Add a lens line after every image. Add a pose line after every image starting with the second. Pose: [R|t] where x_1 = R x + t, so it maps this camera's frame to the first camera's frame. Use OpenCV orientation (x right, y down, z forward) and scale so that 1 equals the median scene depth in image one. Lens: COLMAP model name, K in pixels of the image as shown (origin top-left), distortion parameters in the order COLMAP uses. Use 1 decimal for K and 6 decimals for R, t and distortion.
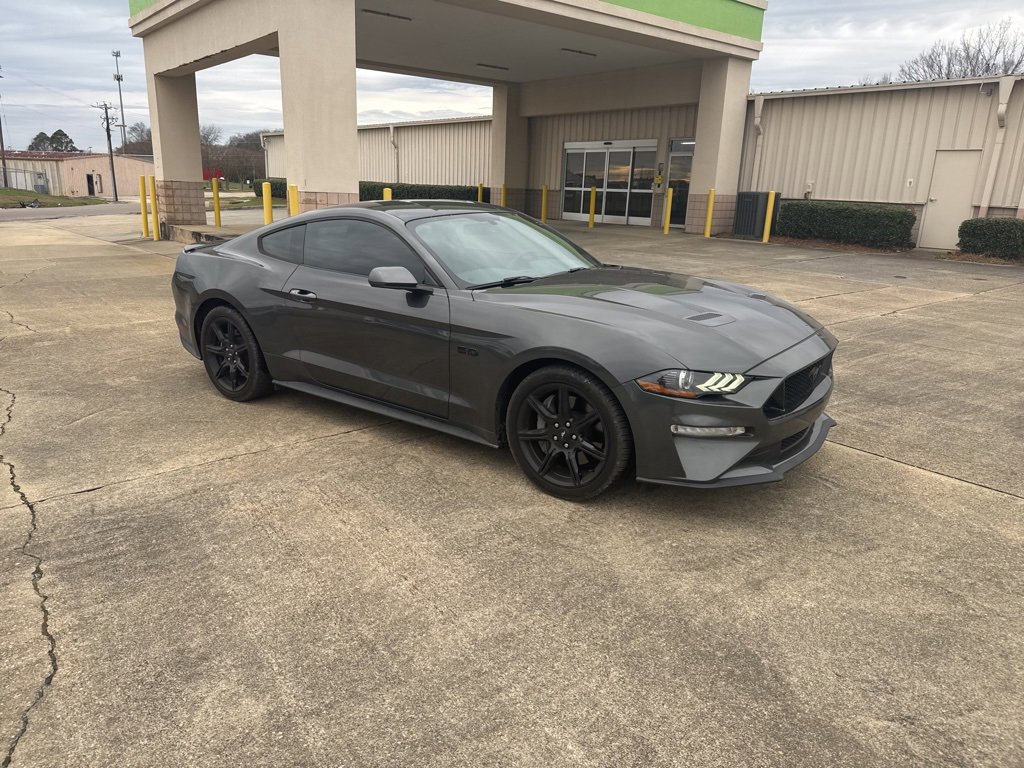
lens RADIAL K [[722.4, 0, 515.2], [0, 722.4, 379.2], [0, 0, 1]] dist [0.041932, -0.059568]
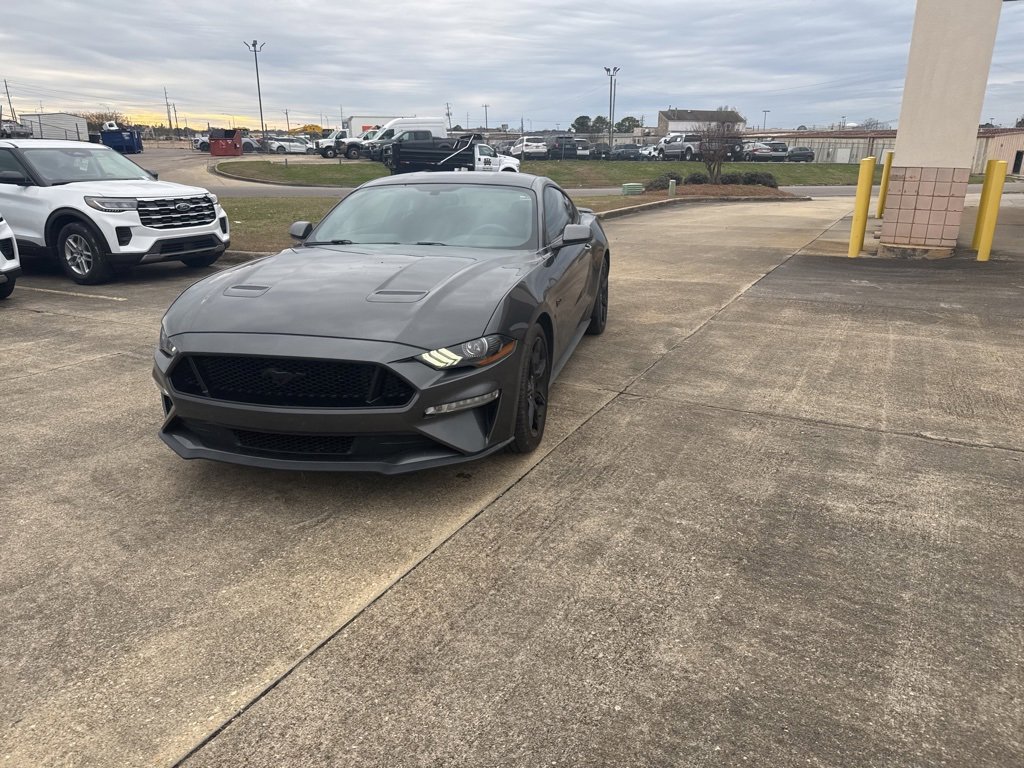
lens RADIAL K [[722.4, 0, 515.2], [0, 722.4, 379.2], [0, 0, 1]] dist [0.041932, -0.059568]
pose [[0.396545, 0.254062, -0.882159, 1.005298], [-0.229576, 0.957853, 0.172664, -0.169981], [0.888846, 0.134053, 0.438159, 0.698941]]
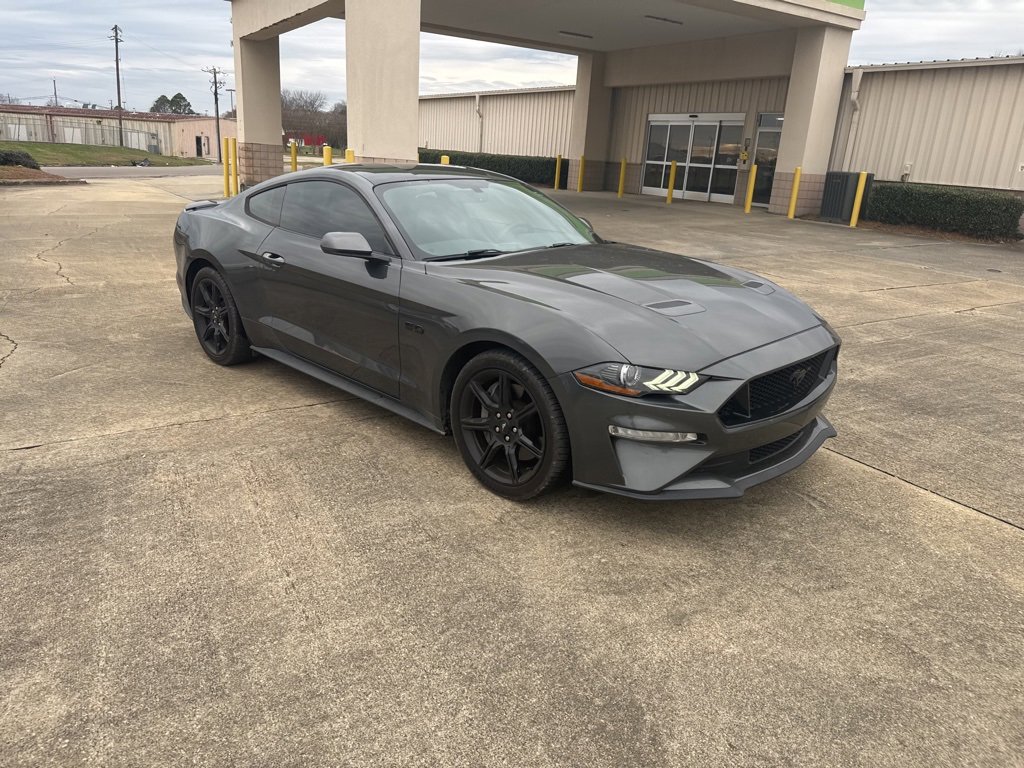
lens RADIAL K [[727.6, 0, 515.5], [0, 727.6, 364.6], [0, 0, 1]] dist [0.019747, -0.028039]
pose [[0.991431, 0.061864, -0.115050, 0.139580], [-0.060087, 0.998015, 0.018858, -0.014065], [0.115989, -0.011783, 0.993181, 0.078263]]
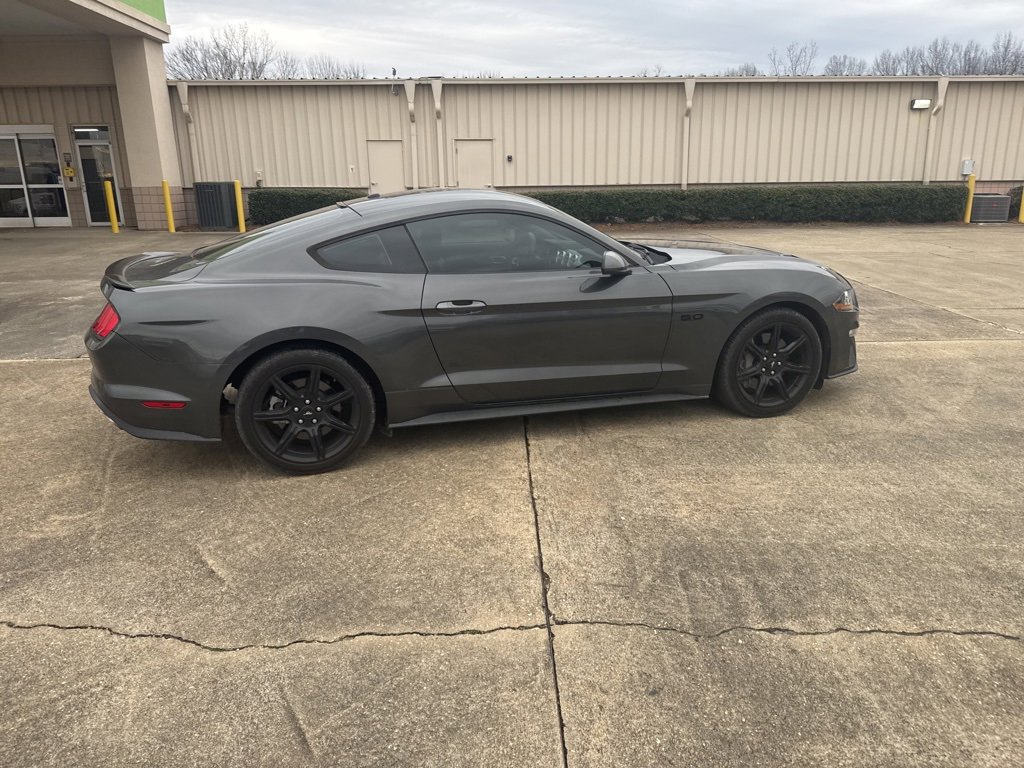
lens RADIAL K [[711.7, 0, 506.4], [0, 711.7, 385.9], [0, 0, 1]] dist [0.038128, -0.050939]
pose [[0.616554, -0.250326, 0.746457, -0.890282], [0.231616, 0.963822, 0.131910, -0.121859], [-0.752473, 0.091562, 0.652228, 0.420585]]
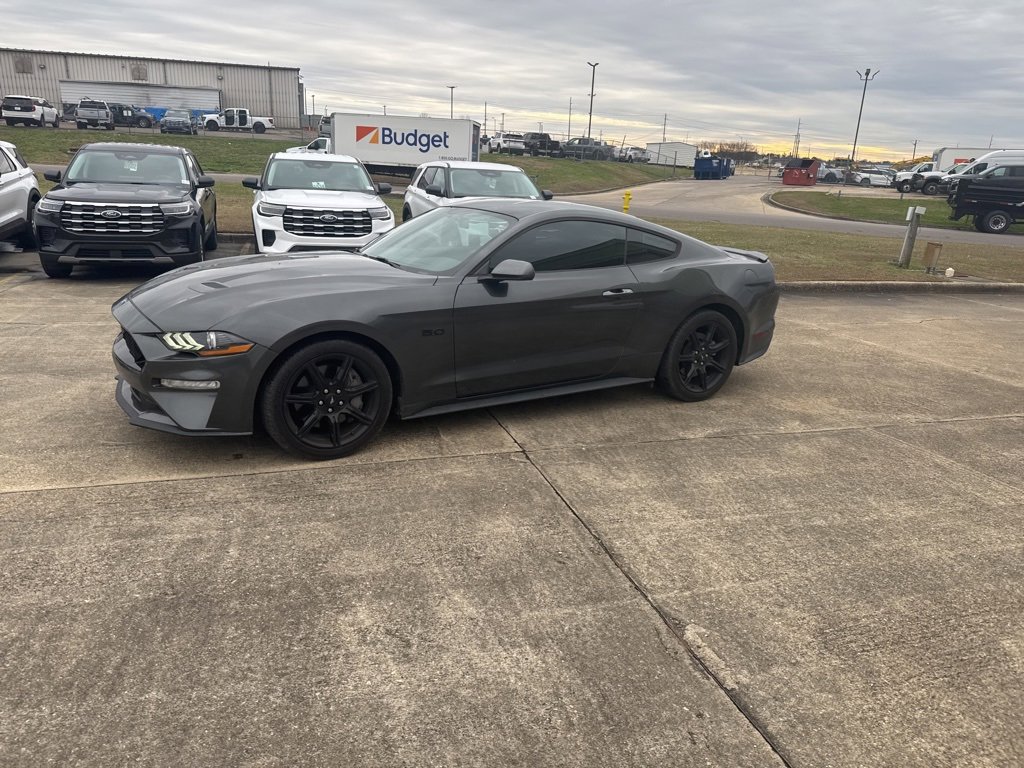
lens RADIAL K [[718.5, 0, 504.7], [0, 718.5, 382.6], [0, 0, 1]] dist [0.038500, -0.048753]
pose [[-0.378922, 0.228628, -0.896743, 0.965581], [-0.287194, 0.892108, 0.348801, -0.398029], [0.879737, 0.389708, -0.272379, 1.484184]]
